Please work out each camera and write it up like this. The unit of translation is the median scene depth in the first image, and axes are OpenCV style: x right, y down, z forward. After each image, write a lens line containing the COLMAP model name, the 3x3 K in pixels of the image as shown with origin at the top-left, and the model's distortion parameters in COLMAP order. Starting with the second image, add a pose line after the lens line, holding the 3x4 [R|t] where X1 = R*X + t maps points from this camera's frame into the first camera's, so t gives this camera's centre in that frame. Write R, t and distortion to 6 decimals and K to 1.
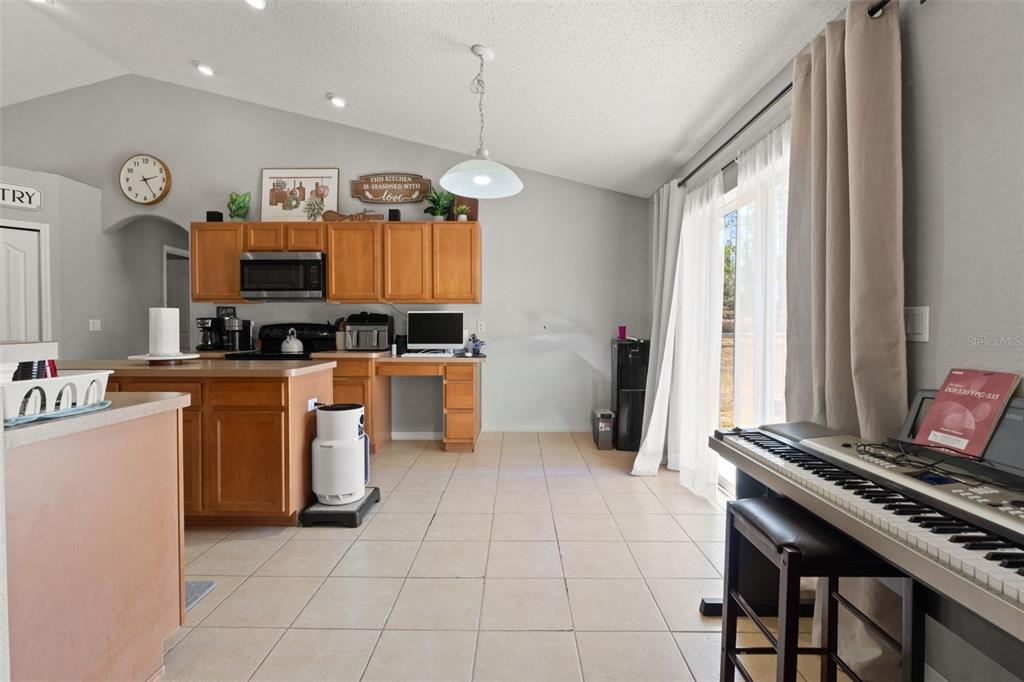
lens RADIAL K [[453.6, 0, 511.3], [0, 453.6, 337.2], [0, 0, 1]] dist [-0.008366, -0.000138]
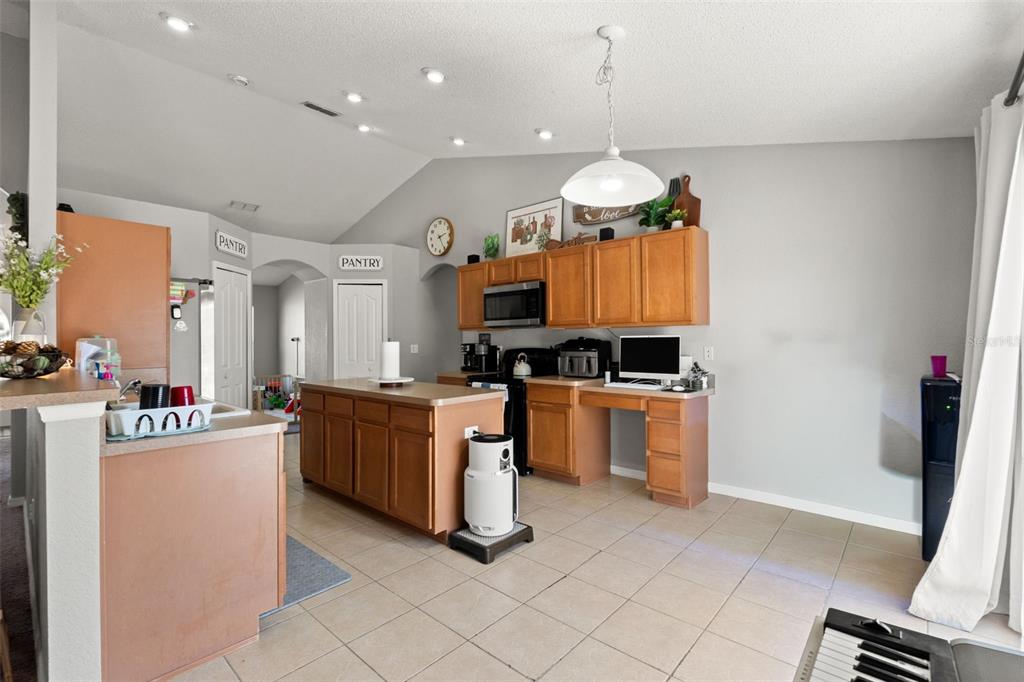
lens RADIAL K [[453.6, 0, 511.3], [0, 453.6, 337.2], [0, 0, 1]] dist [-0.008366, -0.000138]
pose [[0.750498, -0.011387, -0.660775, 0.215772], [-0.007579, 0.999637, -0.025835, -0.029839], [0.660830, 0.024397, 0.750139, 0.171180]]
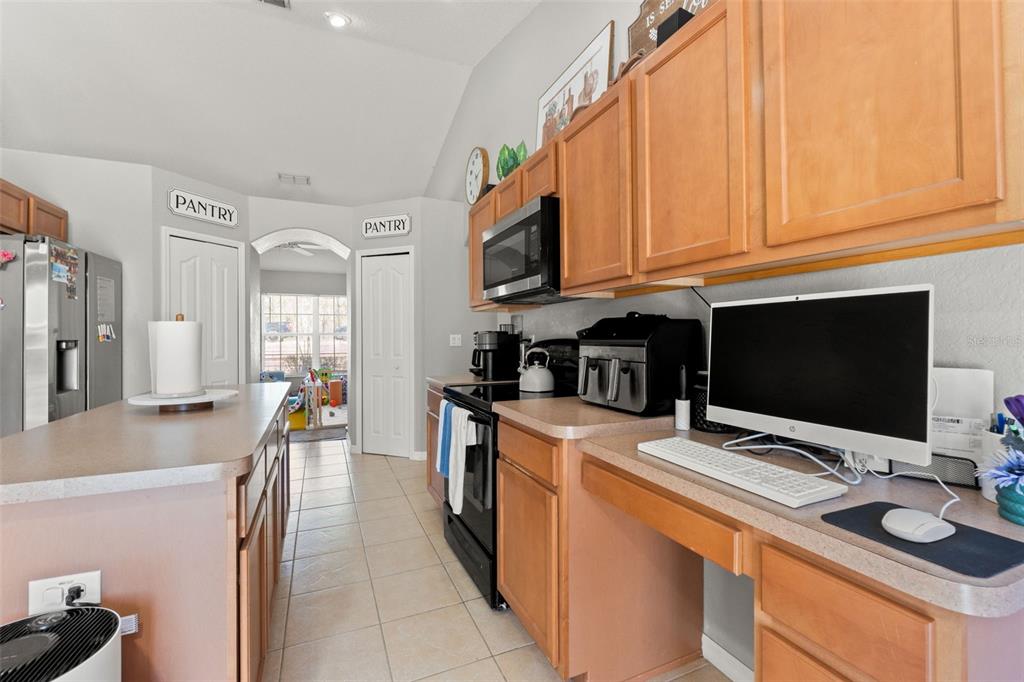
lens RADIAL K [[434.7, 0, 510.9], [0, 434.7, 332.7], [0, 0, 1]] dist [-0.002268, -0.000236]
pose [[0.409681, -0.011444, -0.912157, -0.004976], [-0.015899, 0.999680, -0.019683, -0.027909], [0.912090, 0.022566, 0.409368, 0.759131]]
